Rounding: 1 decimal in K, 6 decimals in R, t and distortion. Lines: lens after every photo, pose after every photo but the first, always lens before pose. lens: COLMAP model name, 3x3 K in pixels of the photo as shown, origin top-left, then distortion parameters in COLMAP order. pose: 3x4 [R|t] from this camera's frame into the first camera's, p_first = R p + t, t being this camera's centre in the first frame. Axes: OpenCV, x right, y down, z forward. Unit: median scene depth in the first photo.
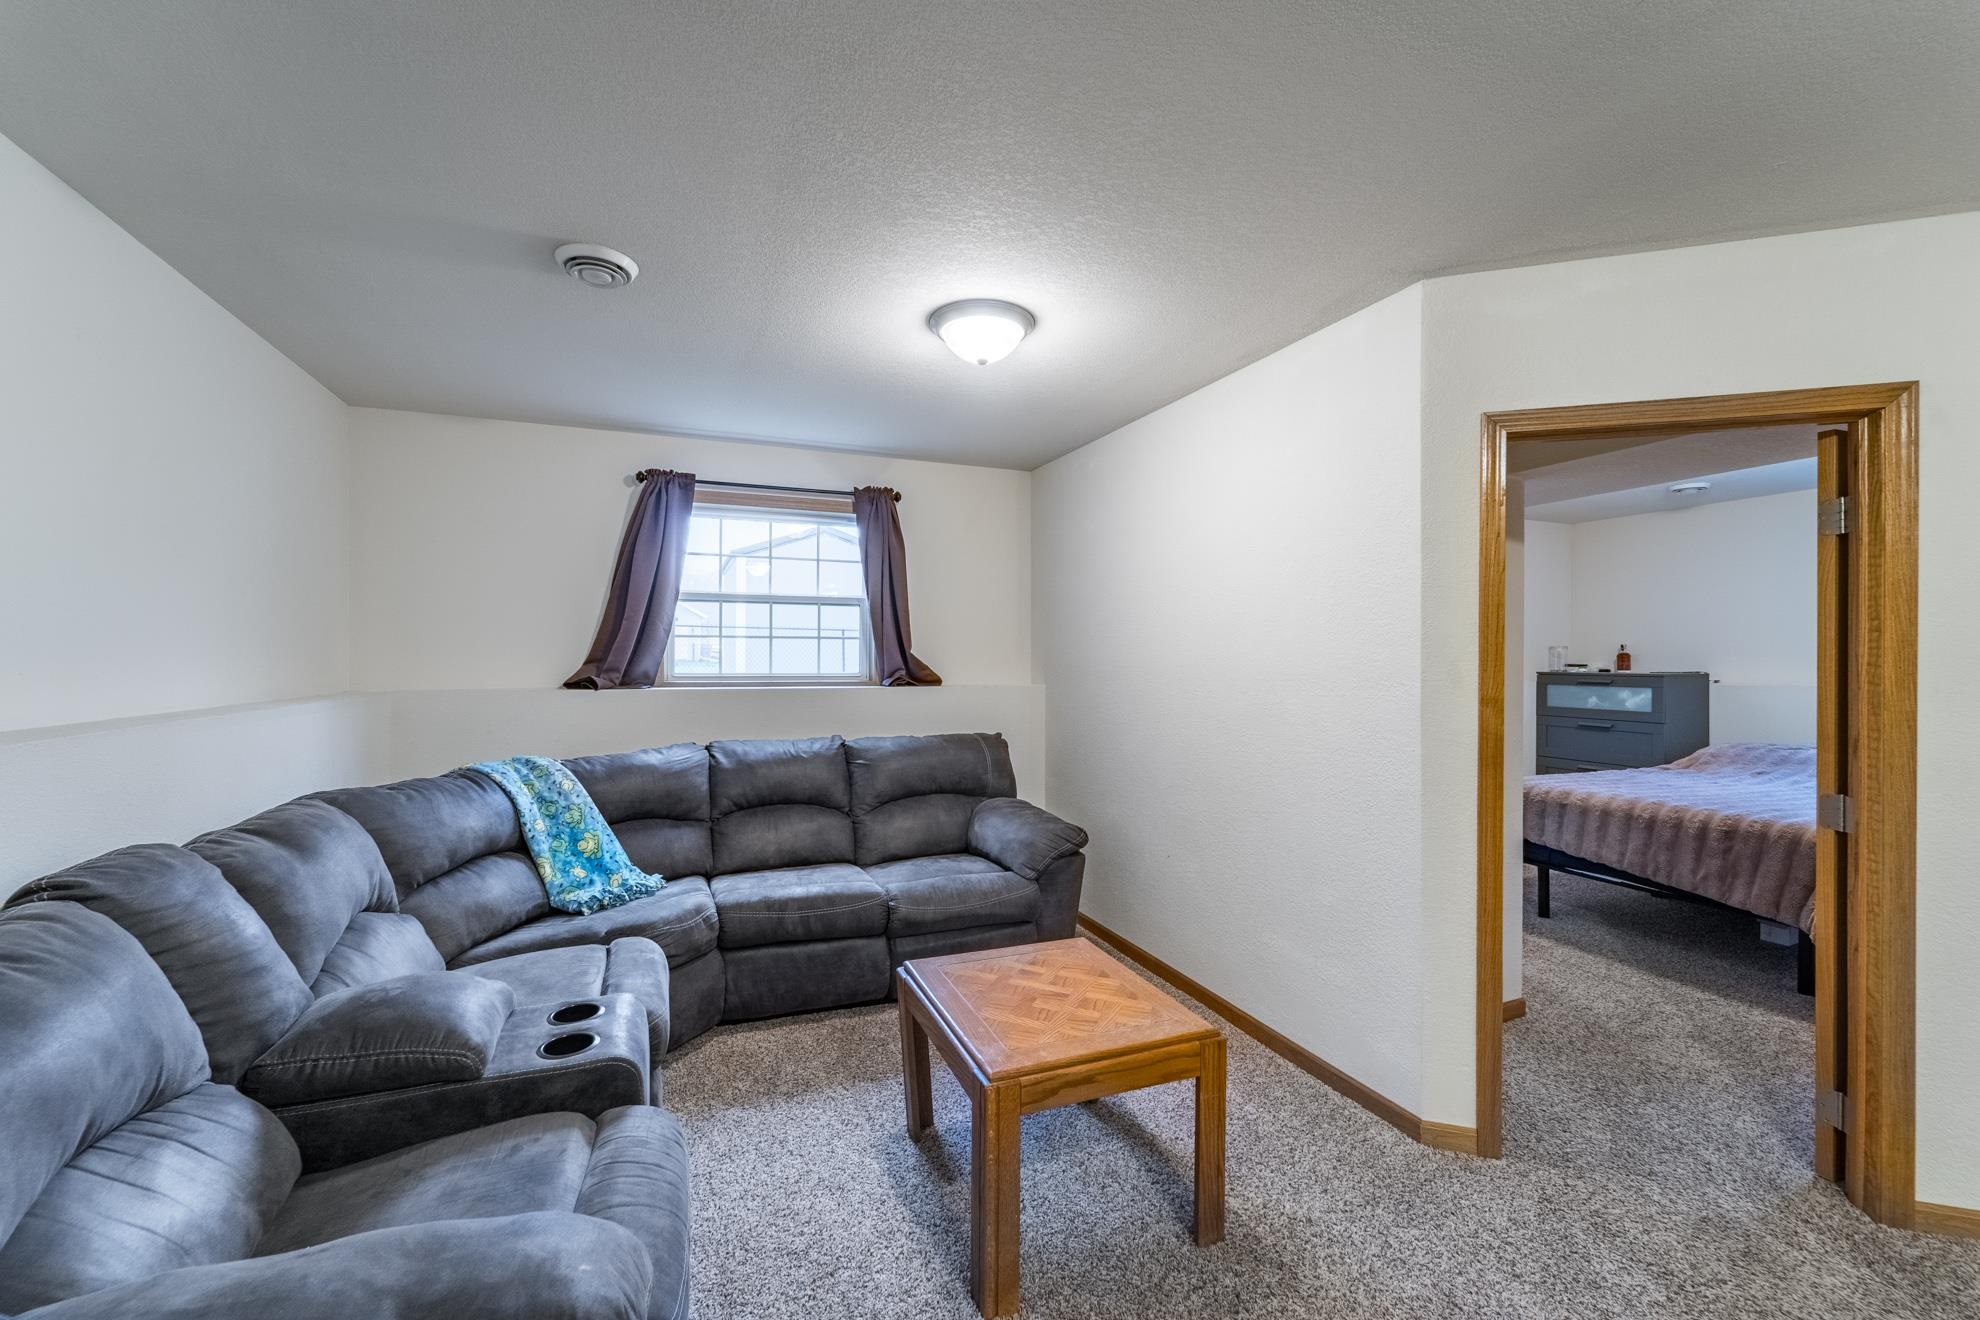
lens RADIAL K [[806.6, 0, 986.7], [0, 806.6, 653.7], [0, 0, 1]] dist [0.004003, -0.001451]
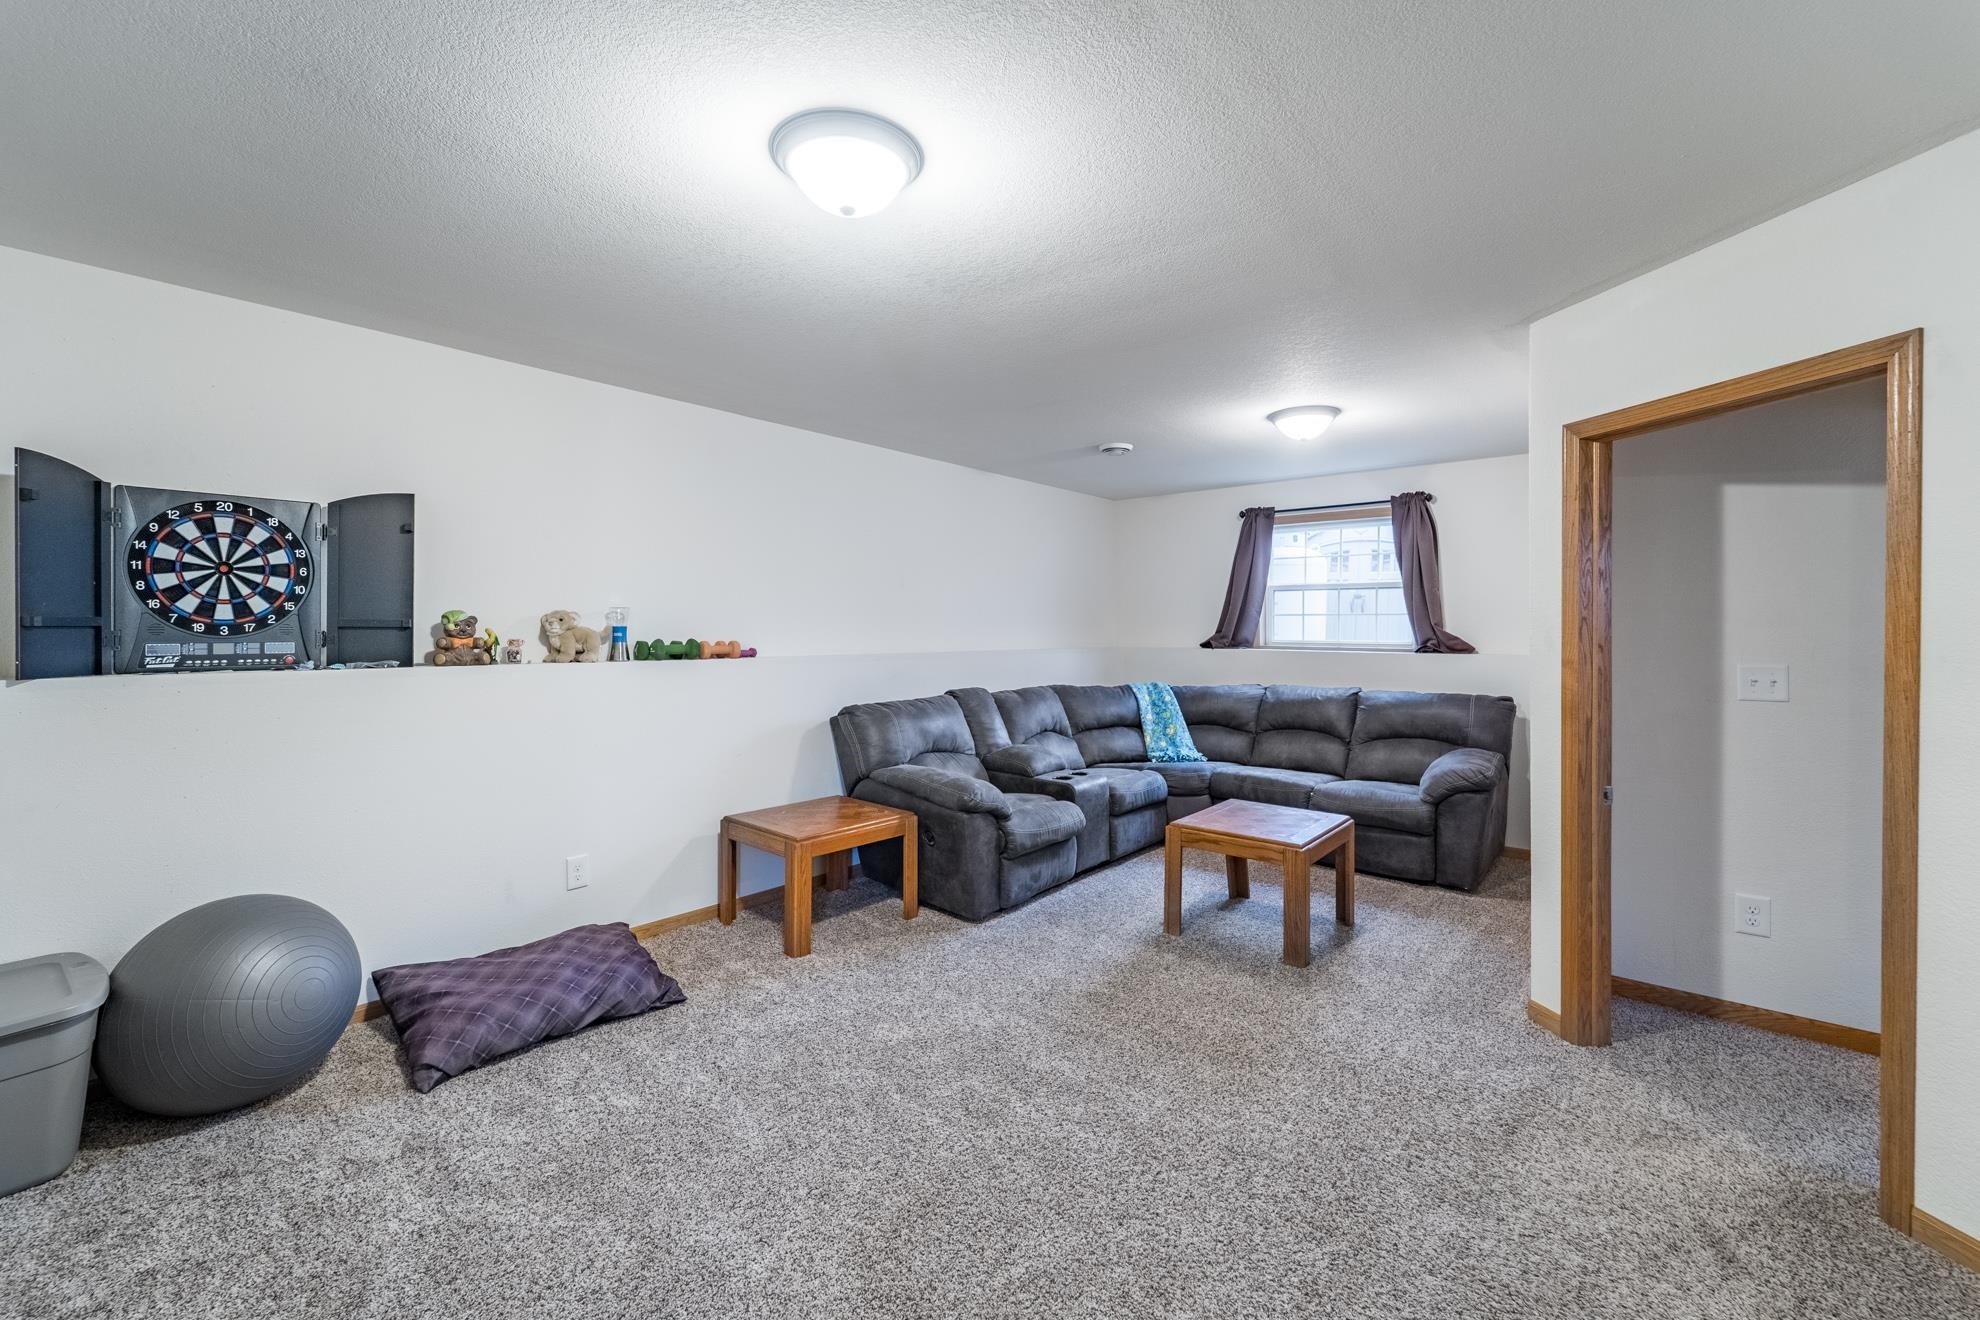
lens RADIAL K [[806.6, 0, 969.4], [0, 806.6, 633.9], [0, 0, 1]] dist [0.004003, -0.001451]
pose [[0.460940, 0.005644, -0.887414, 0.751803], [-0.001635, 0.999983, 0.005511, 0.005907], [0.887430, -0.001089, 0.460941, -0.204546]]
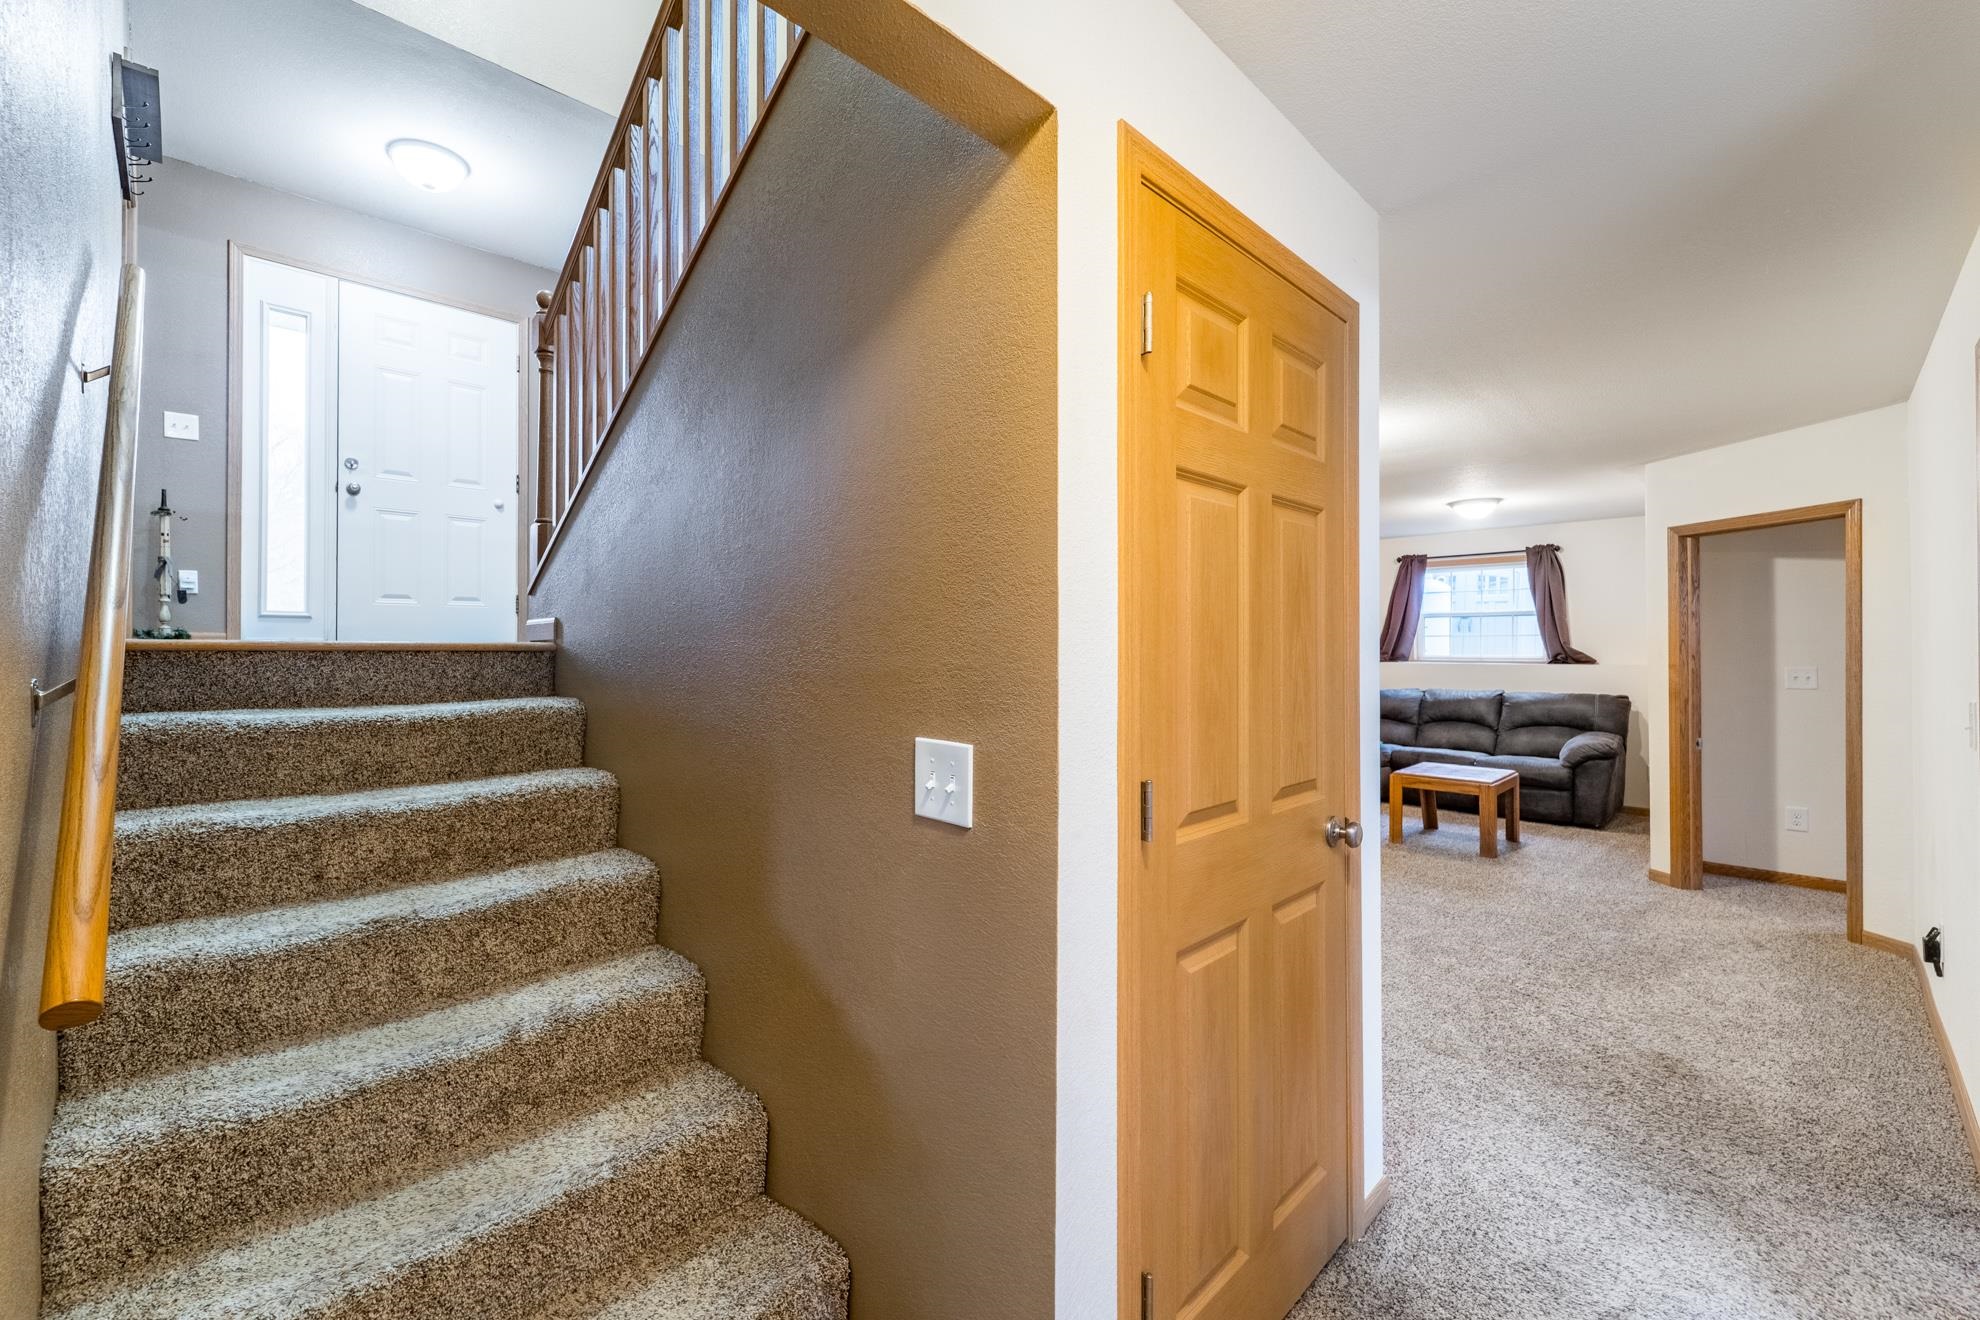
lens RADIAL K [[806.6, 0, 927.7], [0, 806.6, 648.5], [0, 0, 1]] dist [0.004003, -0.001451]
pose [[0.365149, -0.001917, -0.930947, 1.092478], [0.005030, 0.999987, -0.000087, 0.001902], [0.930936, -0.004651, 0.365154, -0.908465]]
